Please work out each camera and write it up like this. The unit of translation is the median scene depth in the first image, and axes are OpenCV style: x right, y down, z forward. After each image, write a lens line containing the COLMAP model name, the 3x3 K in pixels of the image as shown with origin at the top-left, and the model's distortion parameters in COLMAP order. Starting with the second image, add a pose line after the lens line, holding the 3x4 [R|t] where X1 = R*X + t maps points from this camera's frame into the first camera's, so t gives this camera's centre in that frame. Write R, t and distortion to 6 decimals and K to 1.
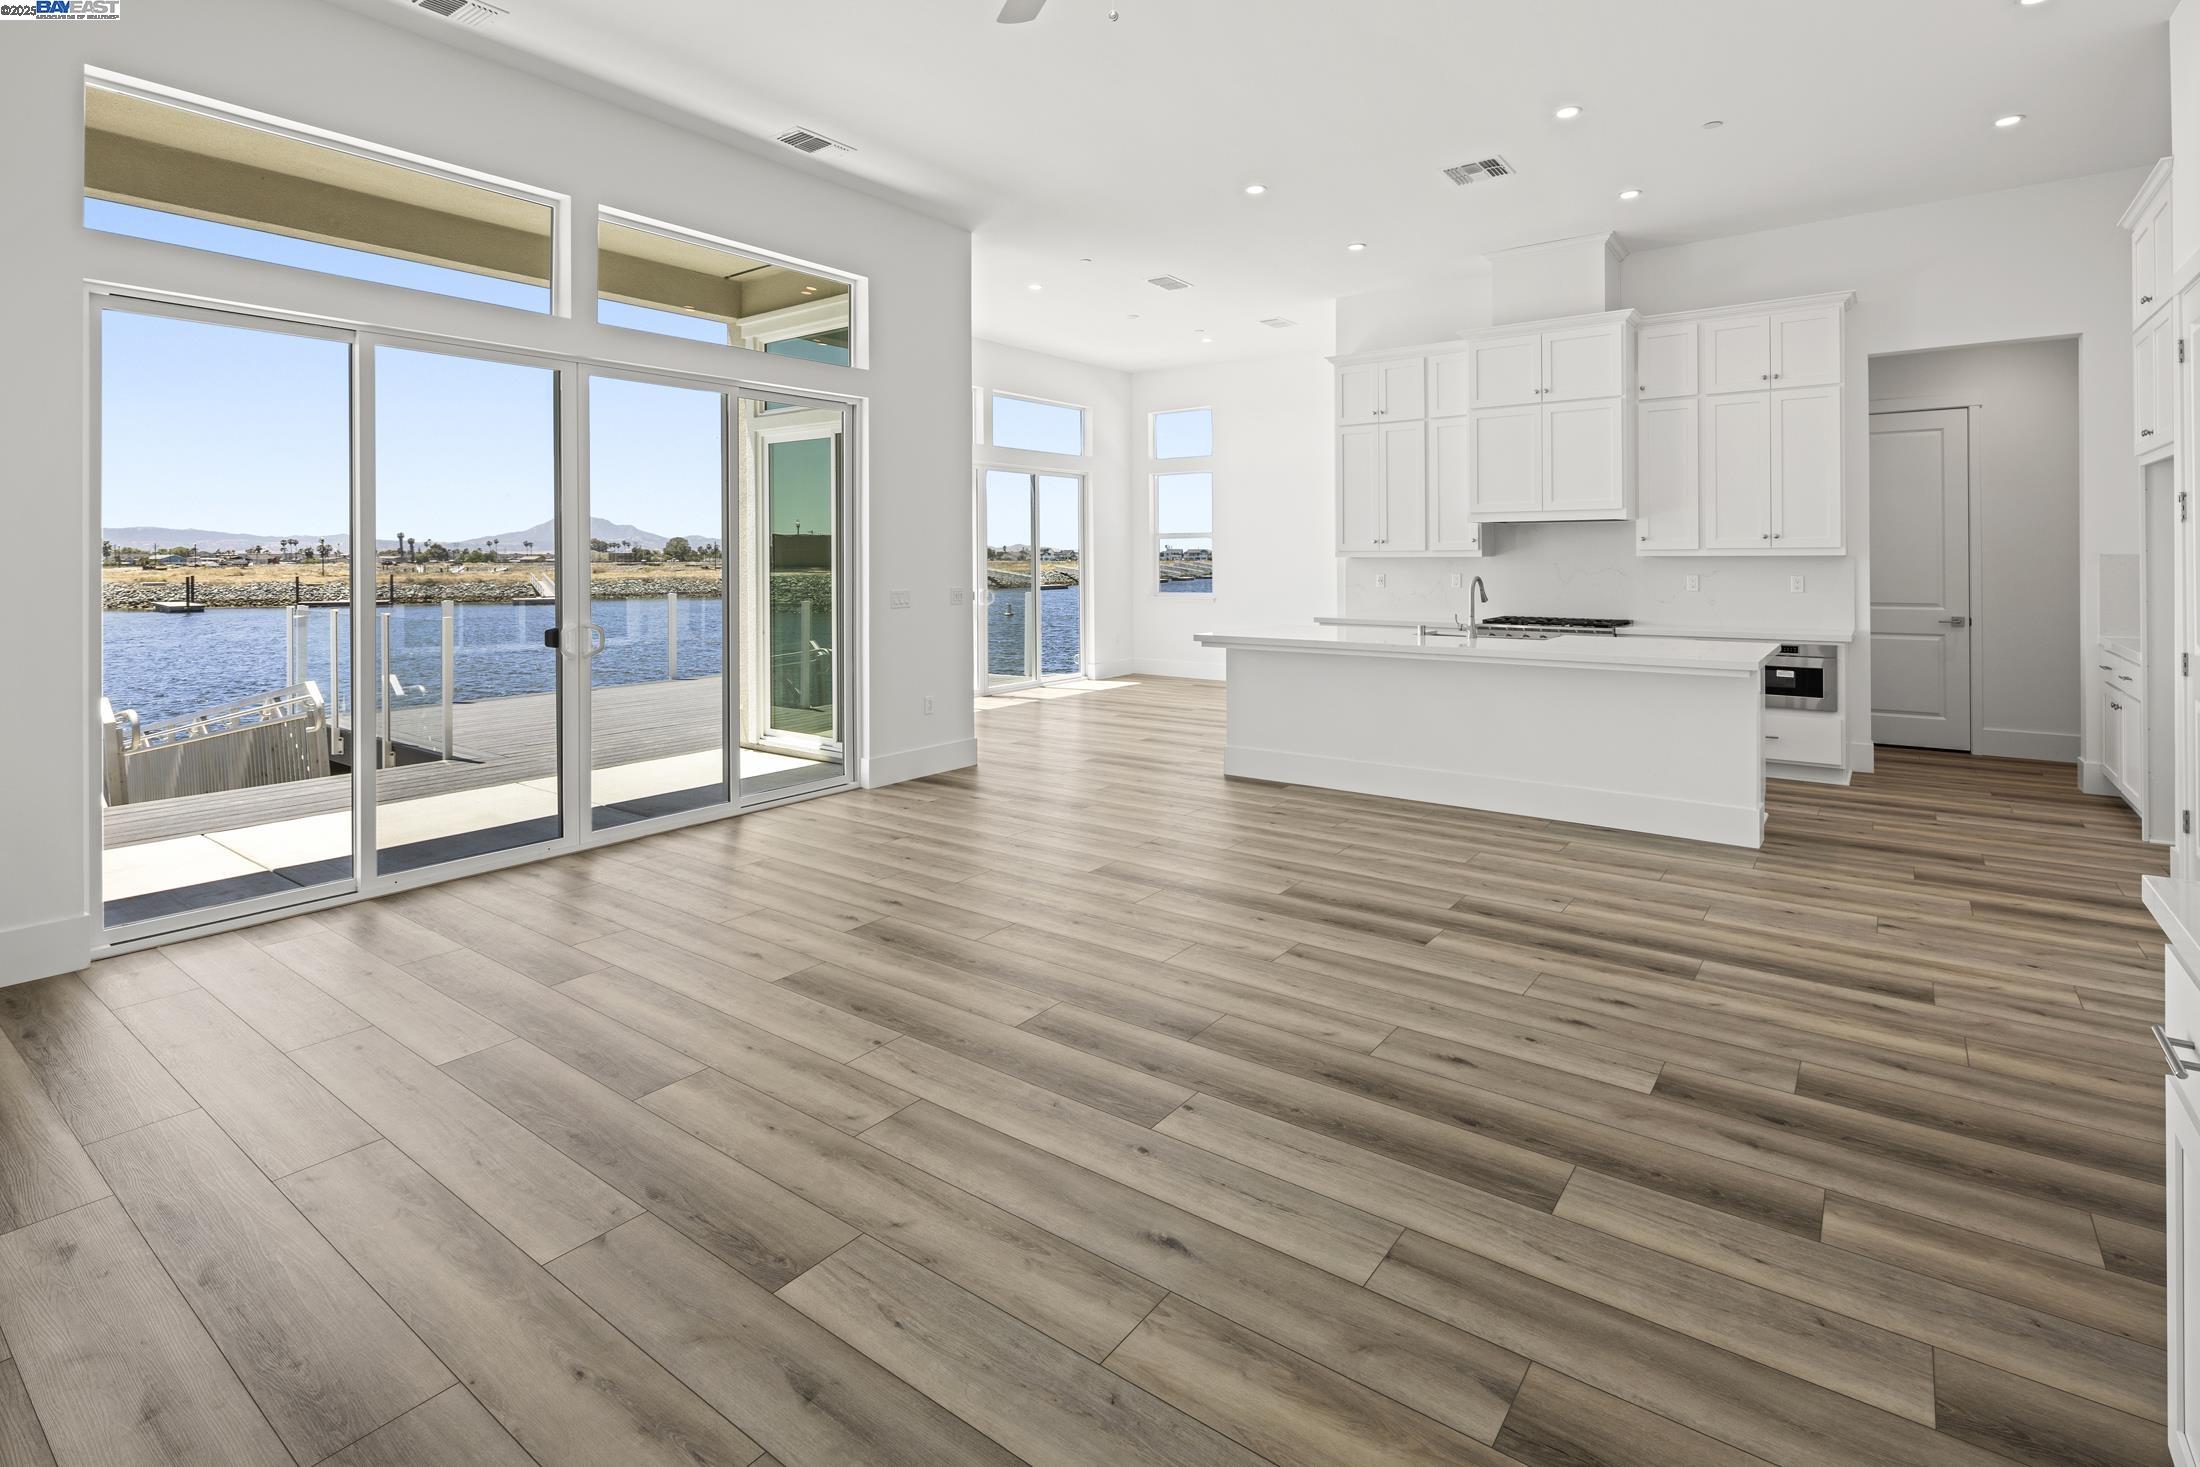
lens RADIAL K [[1063.4, 0, 1083.0], [0, 1063.4, 556.1], [0, 0, 1]] dist [0.000041, -0.001284]
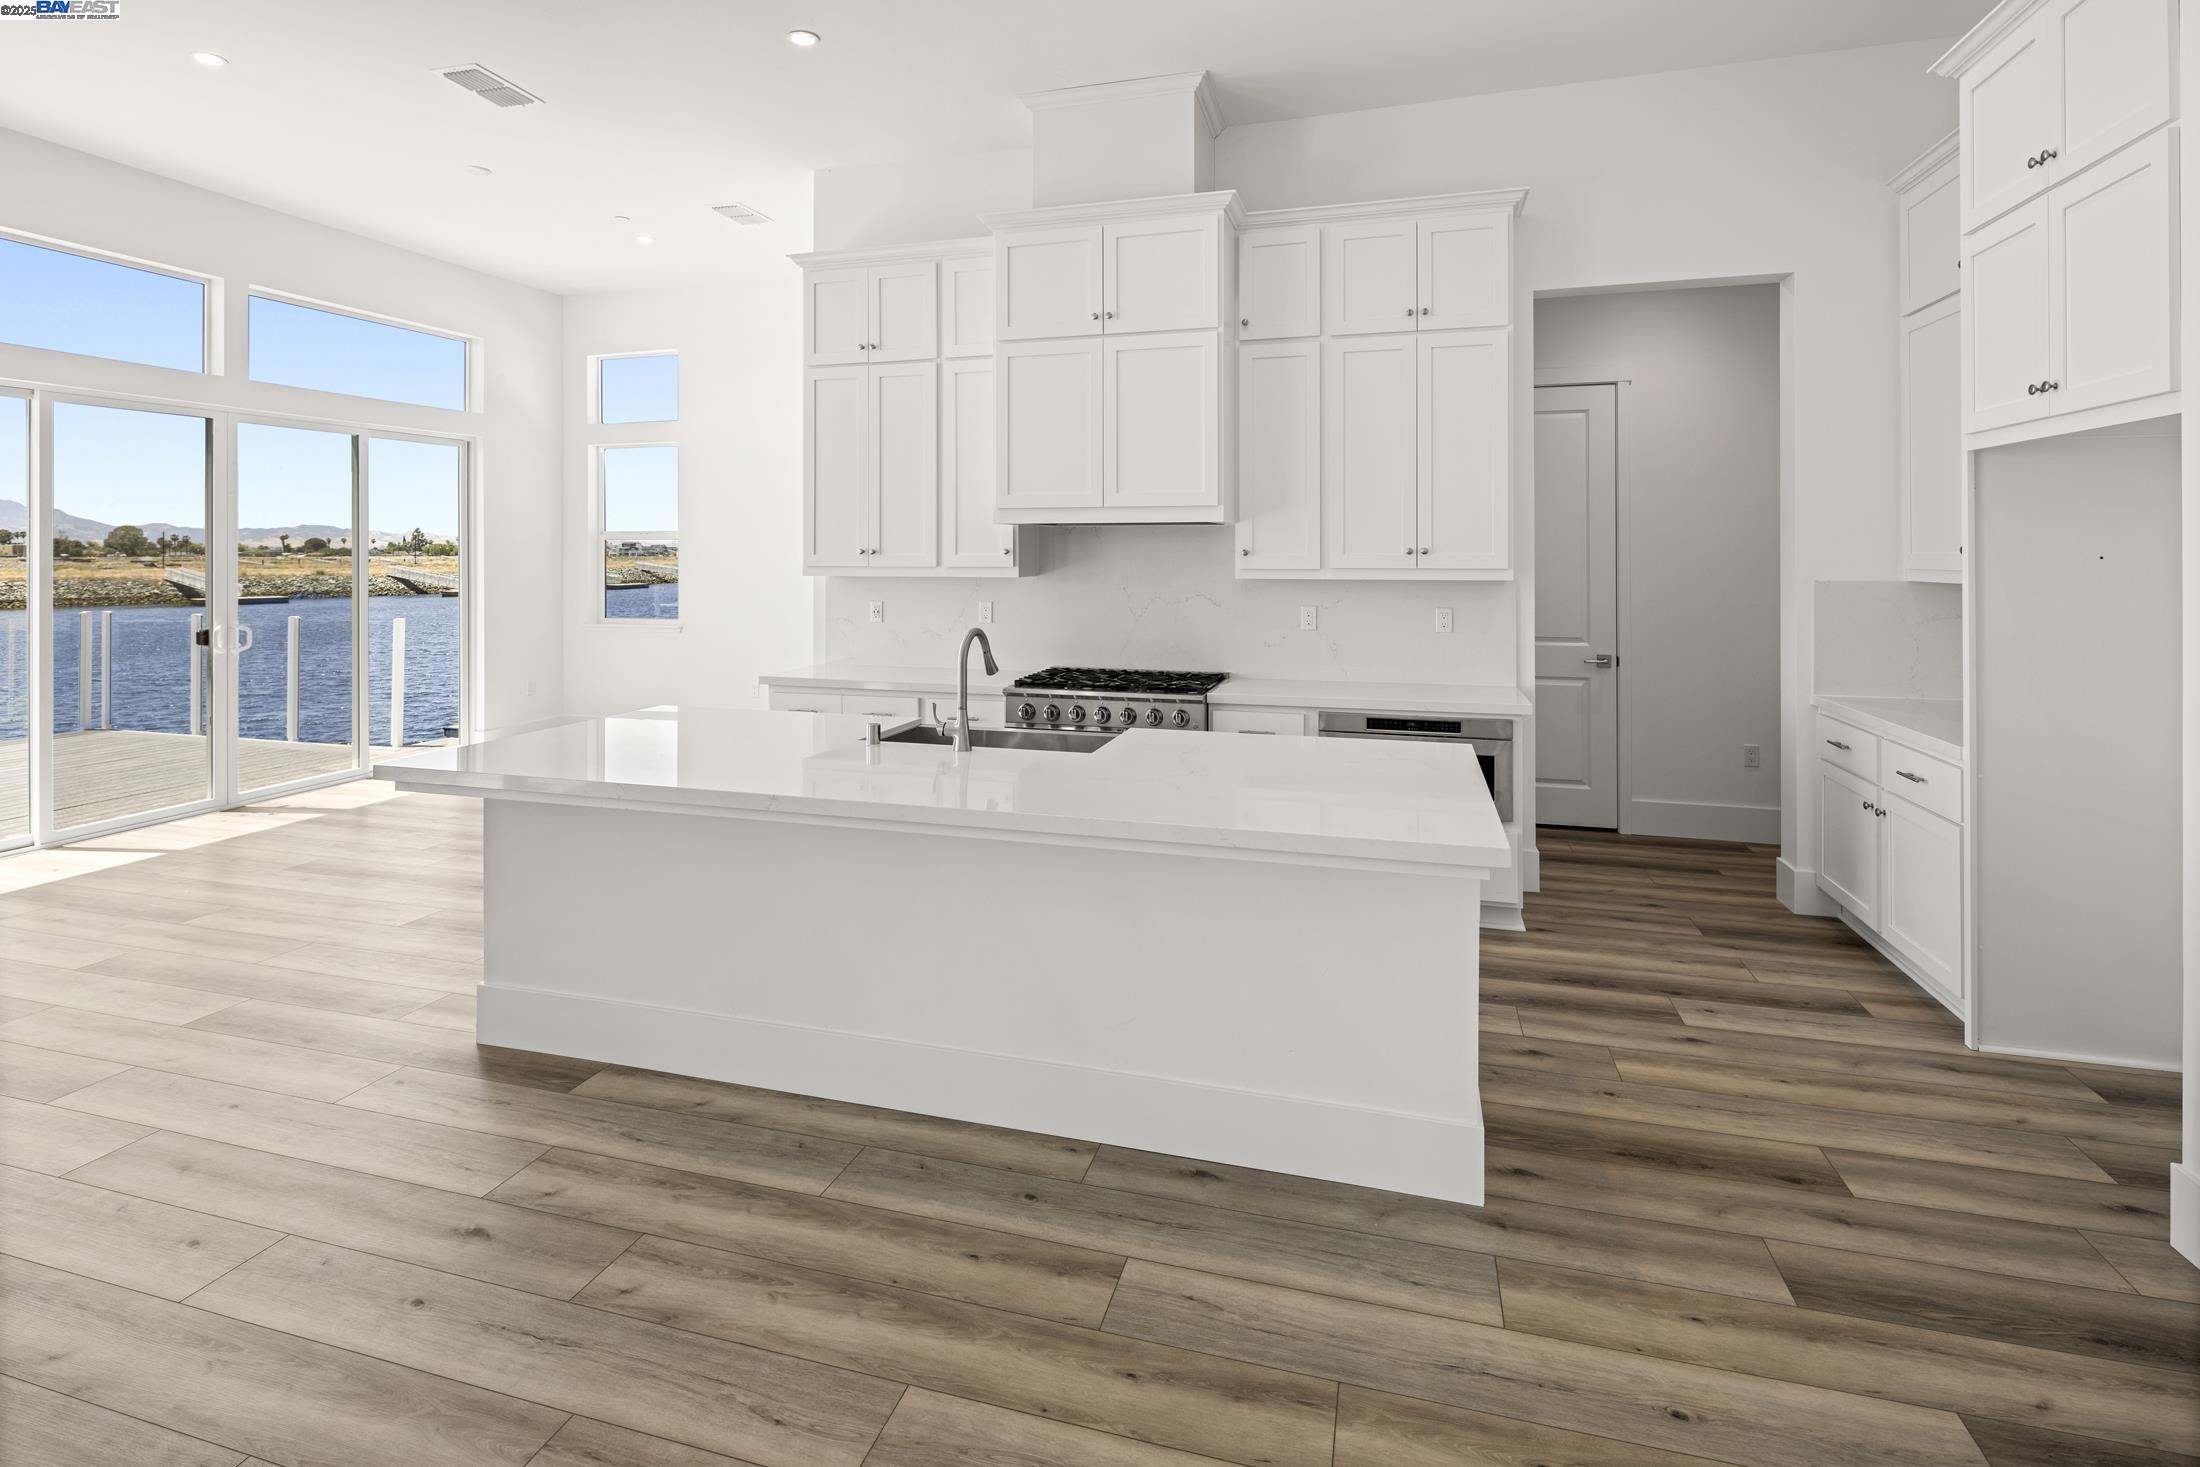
lens RADIAL K [[1063.4, 0, 1087.0], [0, 1063.4, 555.4], [0, 0, 1]] dist [0.000041, -0.001284]
pose [[0.933415, 0.003004, 0.358786, 0.121401], [-0.004139, 0.999989, 0.002395, -0.009492], [-0.358775, -0.003720, 0.933417, 0.255826]]
